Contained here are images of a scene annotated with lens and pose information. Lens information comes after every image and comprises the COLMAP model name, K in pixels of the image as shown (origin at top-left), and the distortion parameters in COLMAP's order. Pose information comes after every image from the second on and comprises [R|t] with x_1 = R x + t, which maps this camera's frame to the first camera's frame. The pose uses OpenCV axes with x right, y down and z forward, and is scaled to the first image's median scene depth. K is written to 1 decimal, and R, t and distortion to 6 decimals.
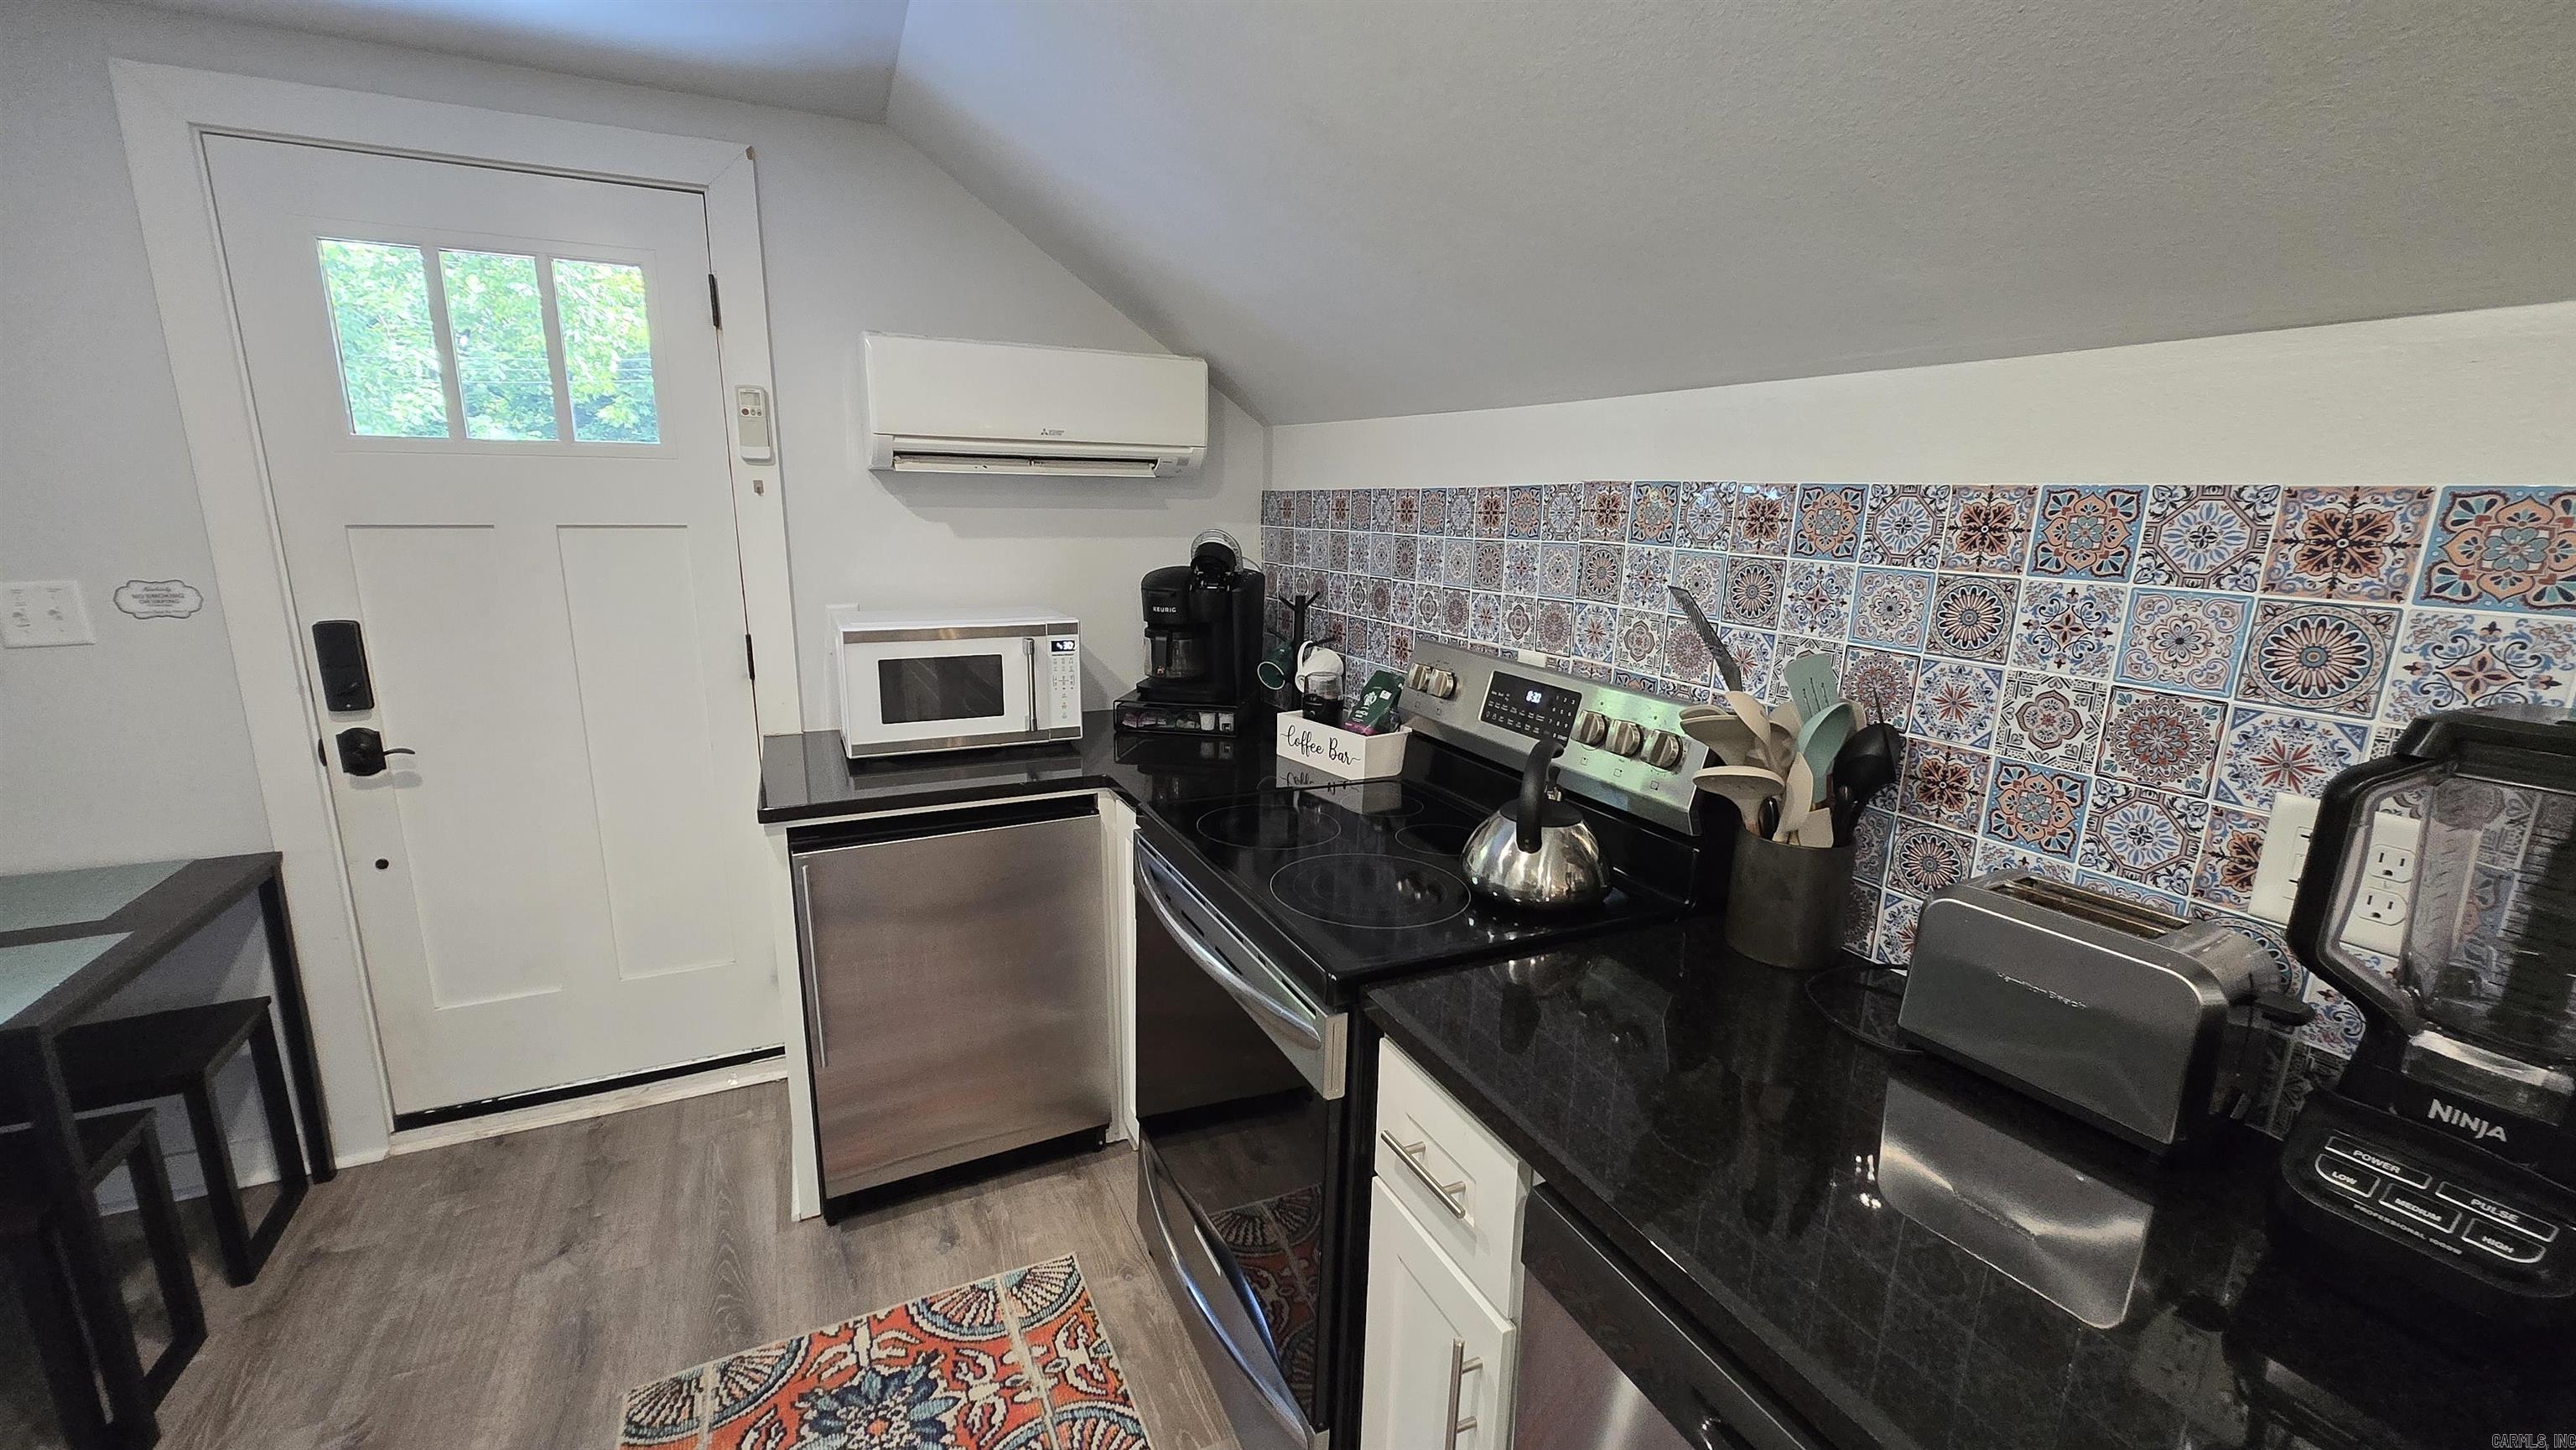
lens RADIAL K [[1014.3, 0, 1267.0], [0, 1014.3, 730.7], [0, 0, 1]] dist [-0.001763, 0.000080]
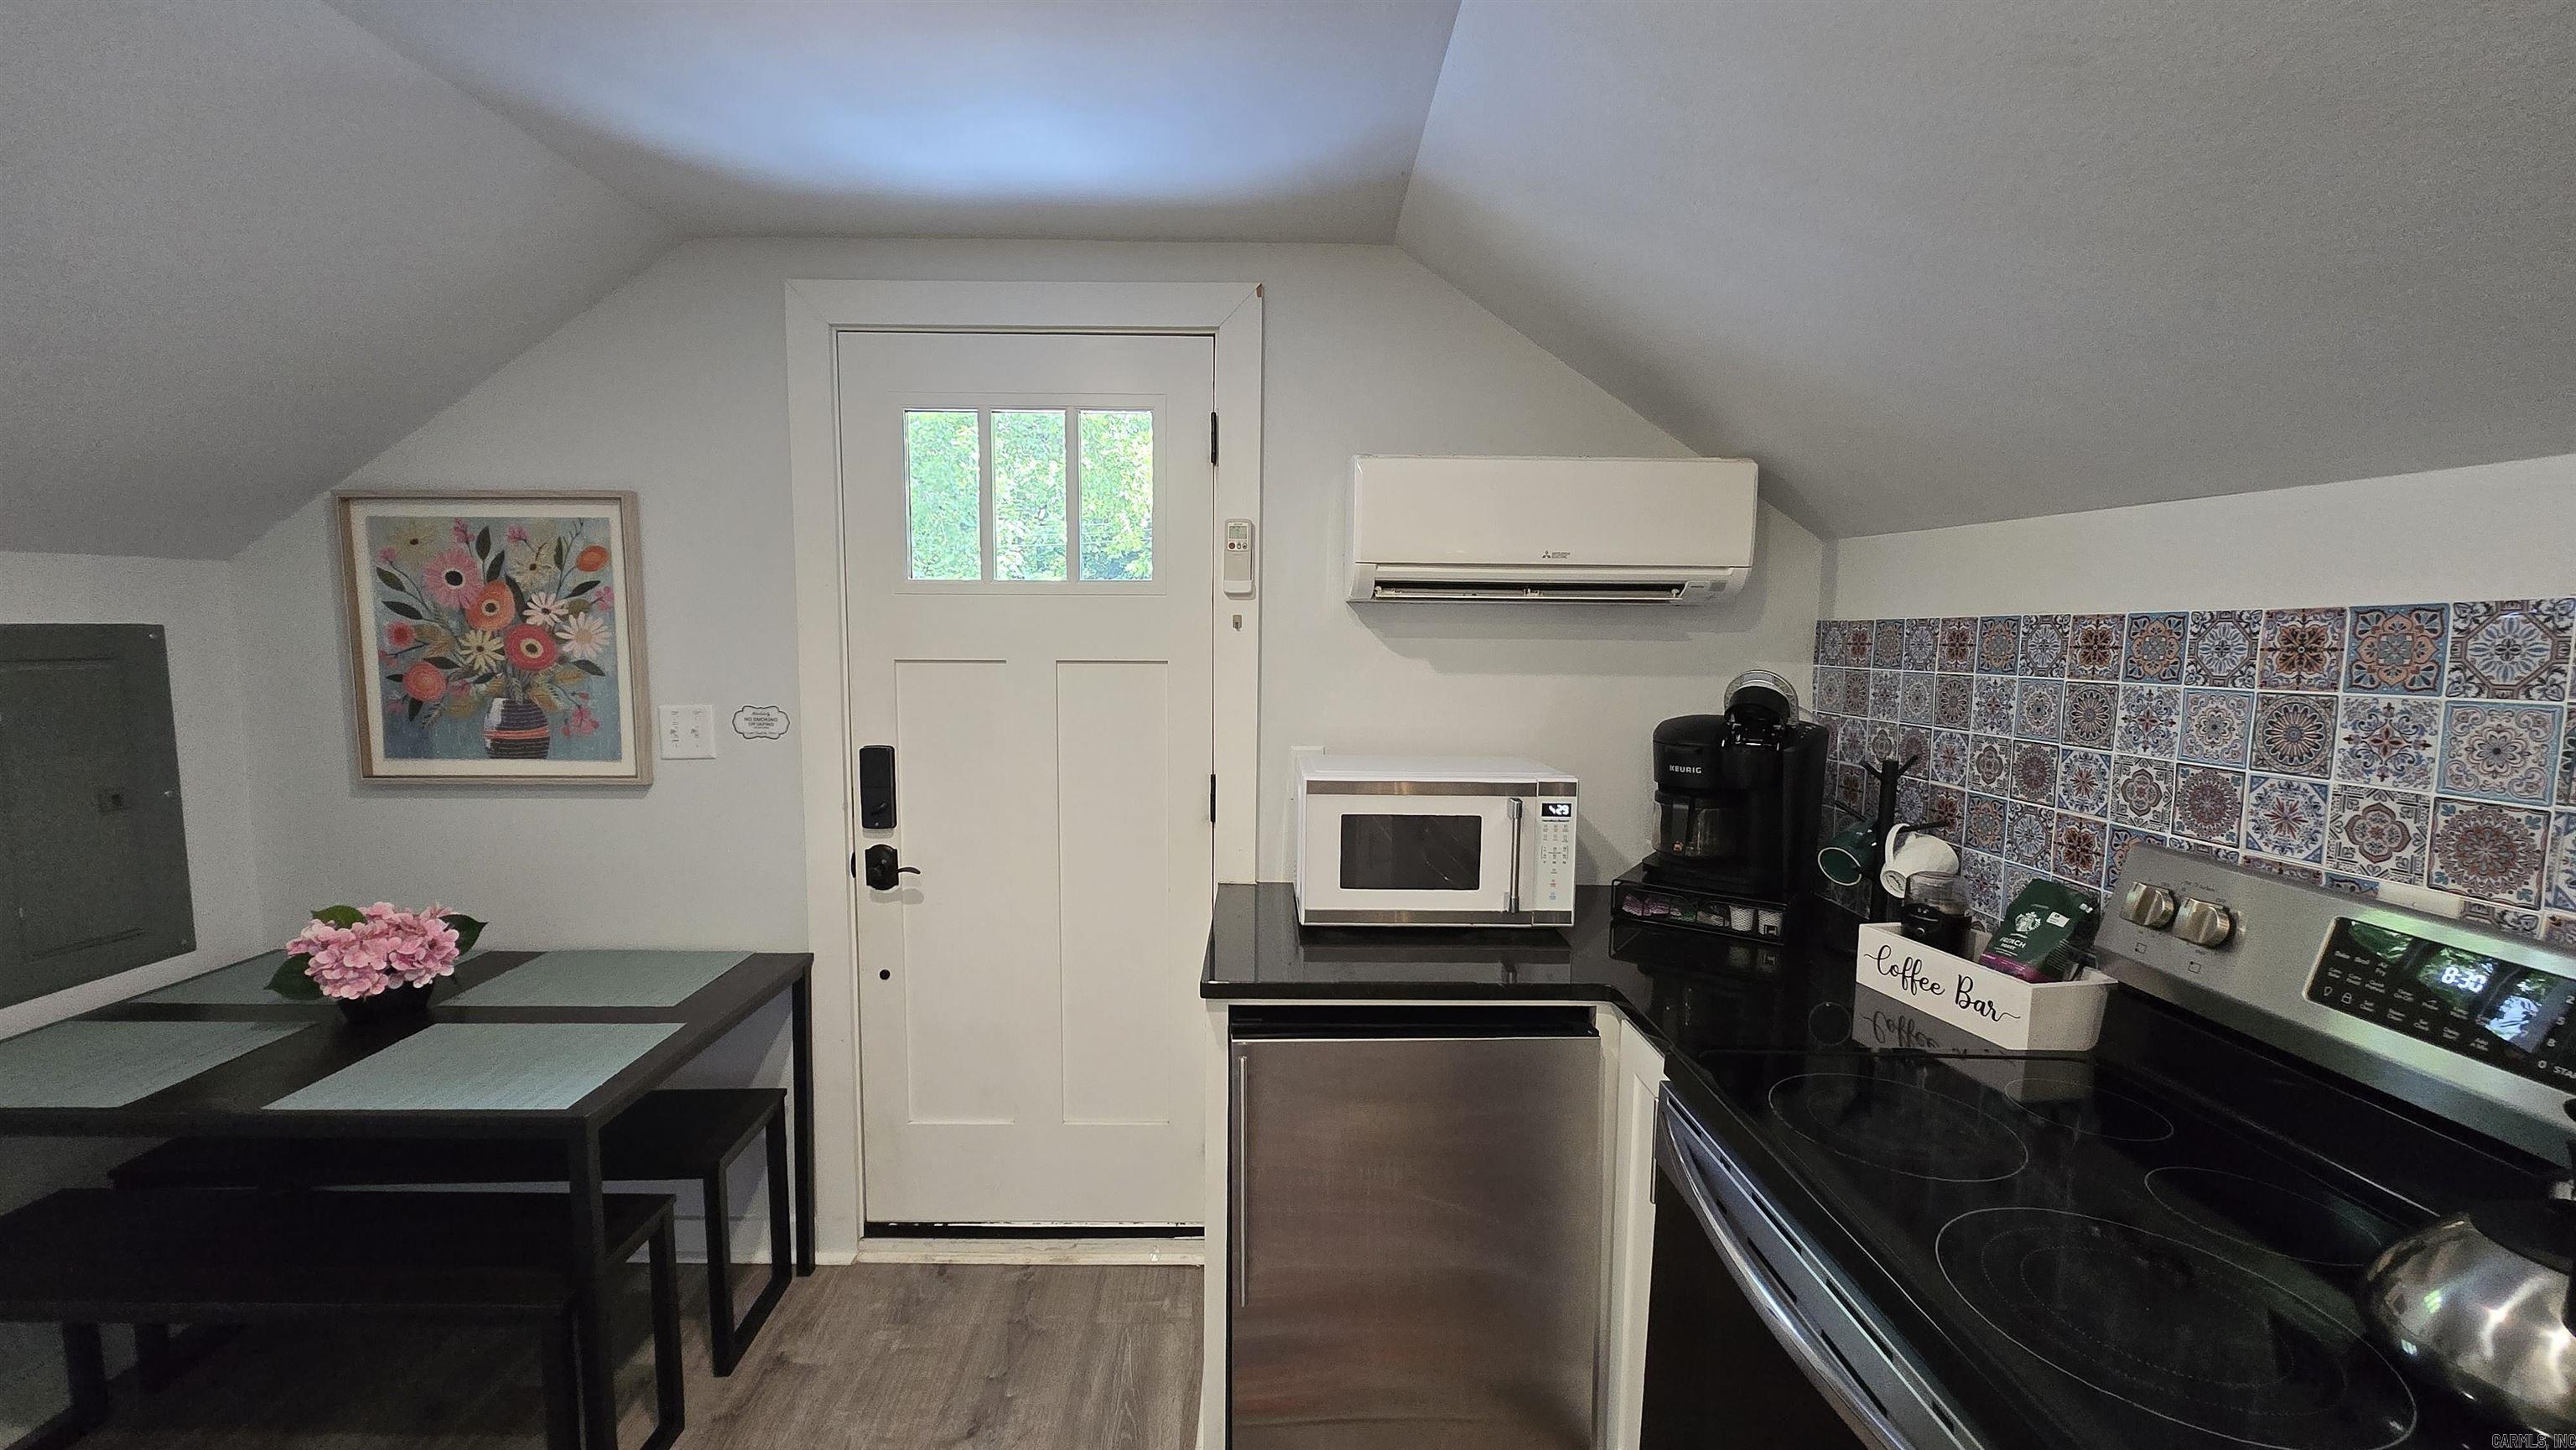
lens RADIAL K [[1014.3, 0, 1267.0], [0, 1014.3, 730.7], [0, 0, 1]] dist [-0.001763, 0.000080]
pose [[0.909460, 0.034024, -0.414397, -0.080830], [-0.087157, 0.990104, -0.109987, -0.038468], [0.406554, 0.136146, 0.903426, 0.171027]]
